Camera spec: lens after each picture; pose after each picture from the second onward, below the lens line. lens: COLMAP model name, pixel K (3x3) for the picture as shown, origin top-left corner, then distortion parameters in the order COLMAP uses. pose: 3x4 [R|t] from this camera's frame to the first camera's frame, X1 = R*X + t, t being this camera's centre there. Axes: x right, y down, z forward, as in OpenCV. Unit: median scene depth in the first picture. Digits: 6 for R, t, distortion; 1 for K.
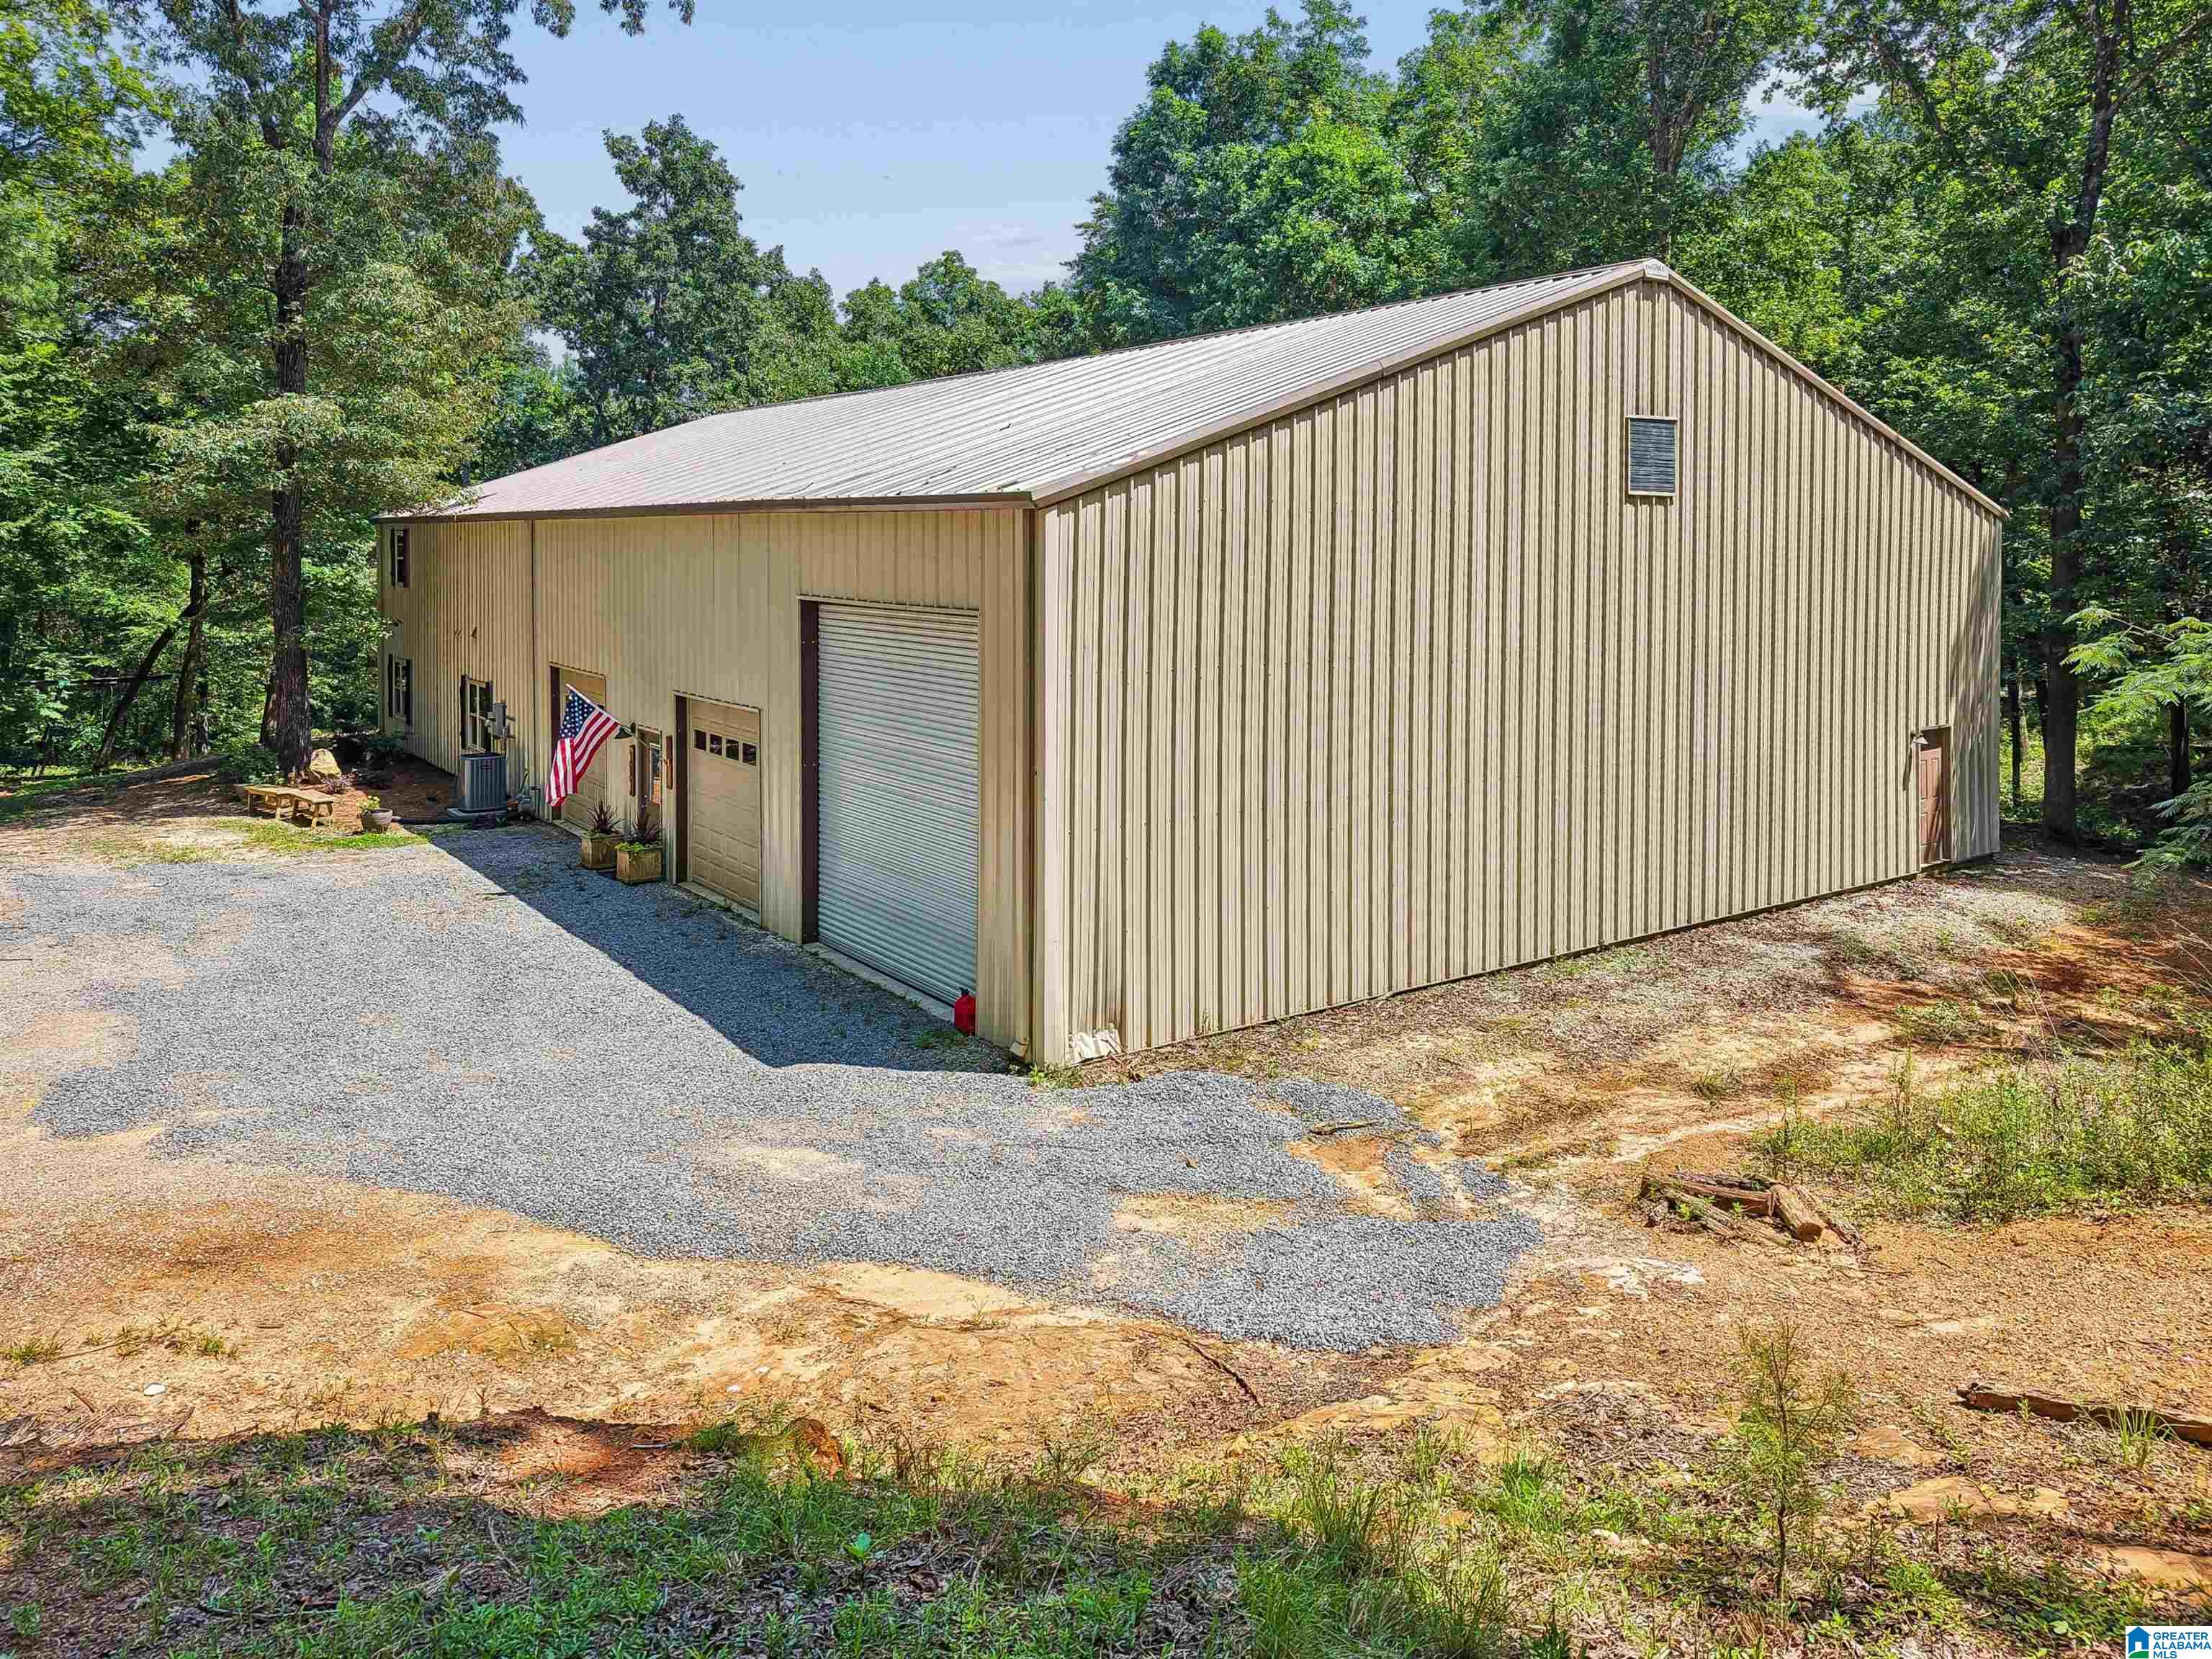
lens RADIAL K [[1515.5, 0, 1103.9], [0, 1515.5, 668.0], [0, 0, 1]] dist [-0.000006, -0.000598]
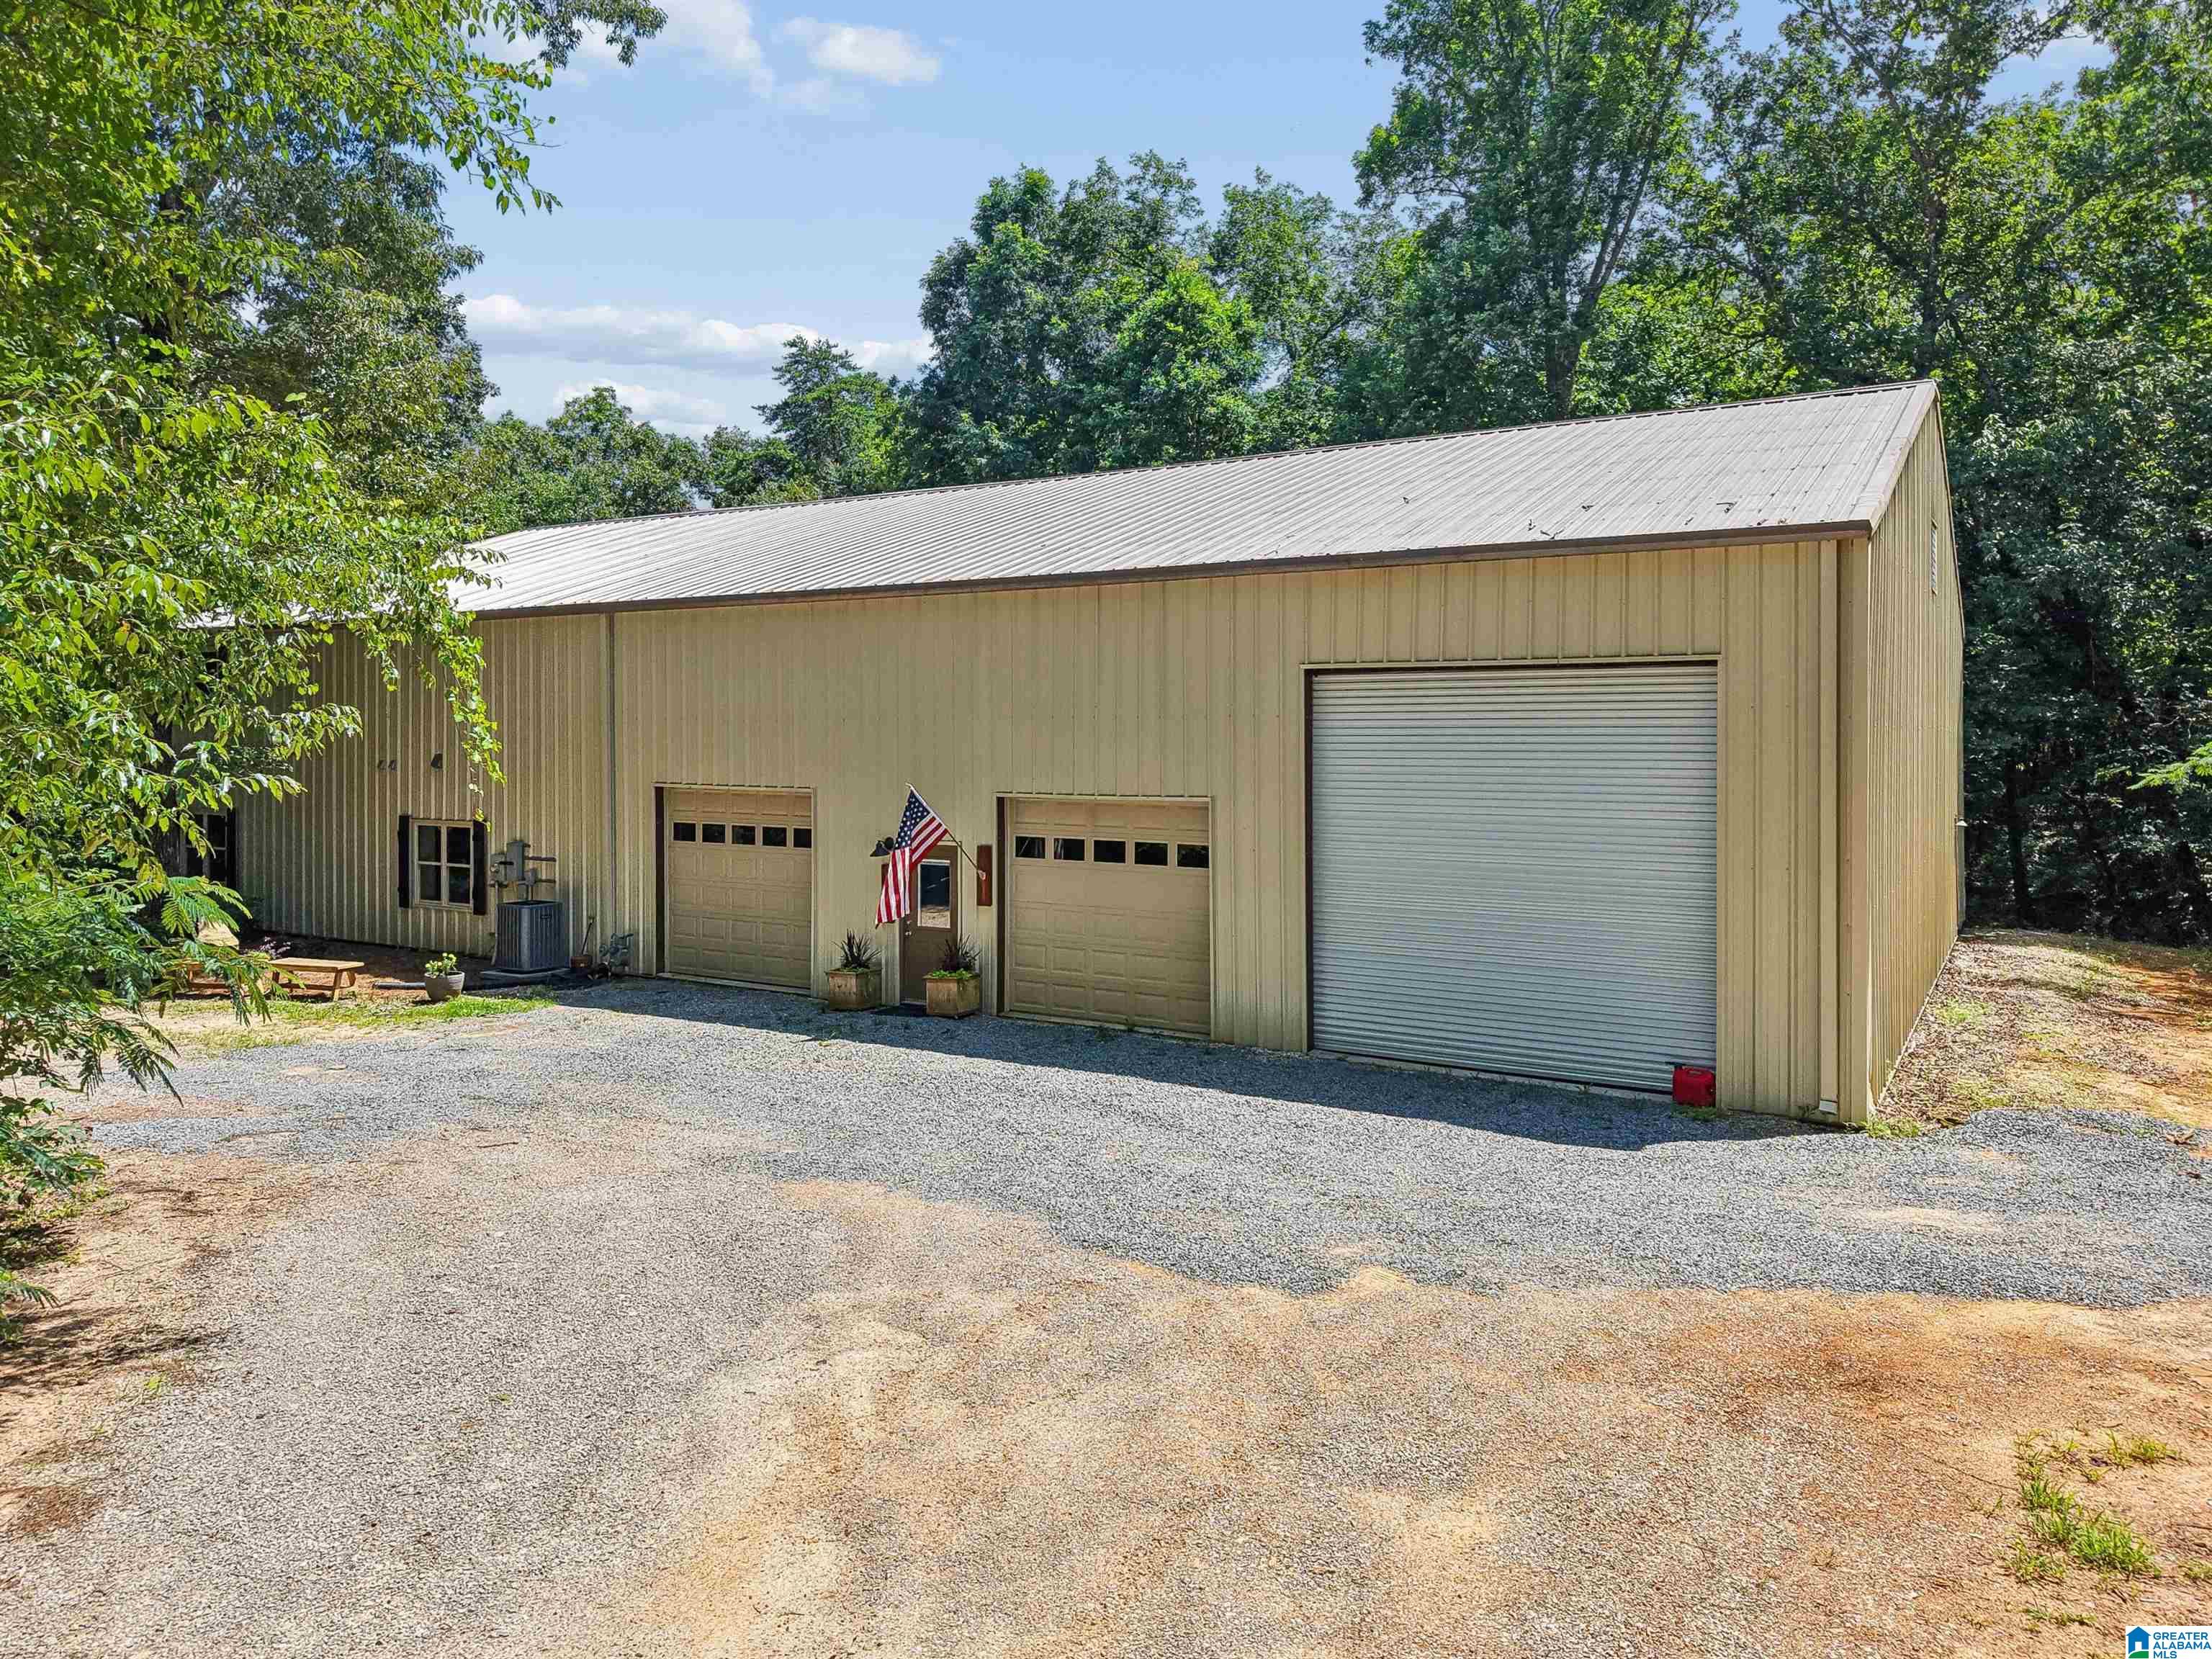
lens RADIAL K [[1478.6, 0, 1106.0], [0, 1478.6, 829.5], [0, 0, 1]] dist [0.008320, -0.007135]
pose [[0.930325, -0.022477, 0.366047, -0.286309], [0.028691, 0.999522, -0.011543, 0.025550], [-0.365613, 0.021241, 0.930525, 0.101212]]
